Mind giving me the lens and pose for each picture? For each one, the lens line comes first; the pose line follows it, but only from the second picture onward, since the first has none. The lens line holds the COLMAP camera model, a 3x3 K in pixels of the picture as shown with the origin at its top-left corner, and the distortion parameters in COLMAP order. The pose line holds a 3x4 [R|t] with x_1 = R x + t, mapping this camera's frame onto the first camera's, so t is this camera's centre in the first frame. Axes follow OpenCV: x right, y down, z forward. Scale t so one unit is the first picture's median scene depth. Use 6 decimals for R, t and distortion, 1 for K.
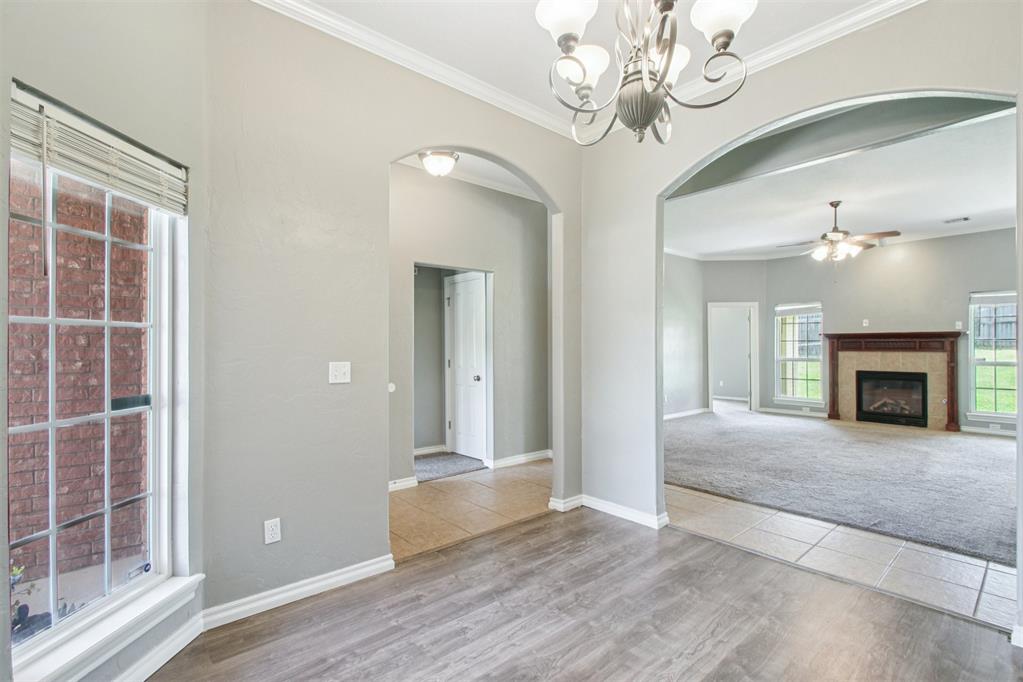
lens RADIAL K [[467.4, 0, 534.4], [0, 467.4, 339.1], [0, 0, 1]] dist [-0.000427, -0.000444]
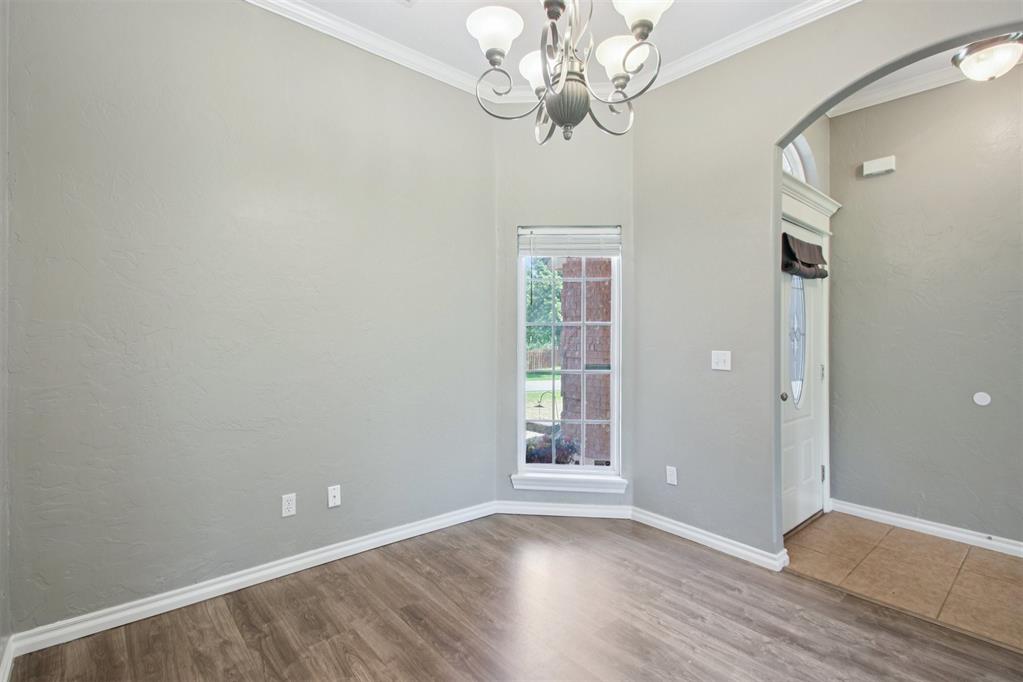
lens RADIAL K [[479.5, 0, 498.5], [0, 479.5, 347.4], [0, 0, 1]] dist [0.002599, 0.000391]
pose [[-0.037328, 0.016110, -0.999173, 0.902701], [-0.000677, 0.999869, 0.016147, 0.027404], [0.999303, 0.001279, -0.037312, 0.619094]]
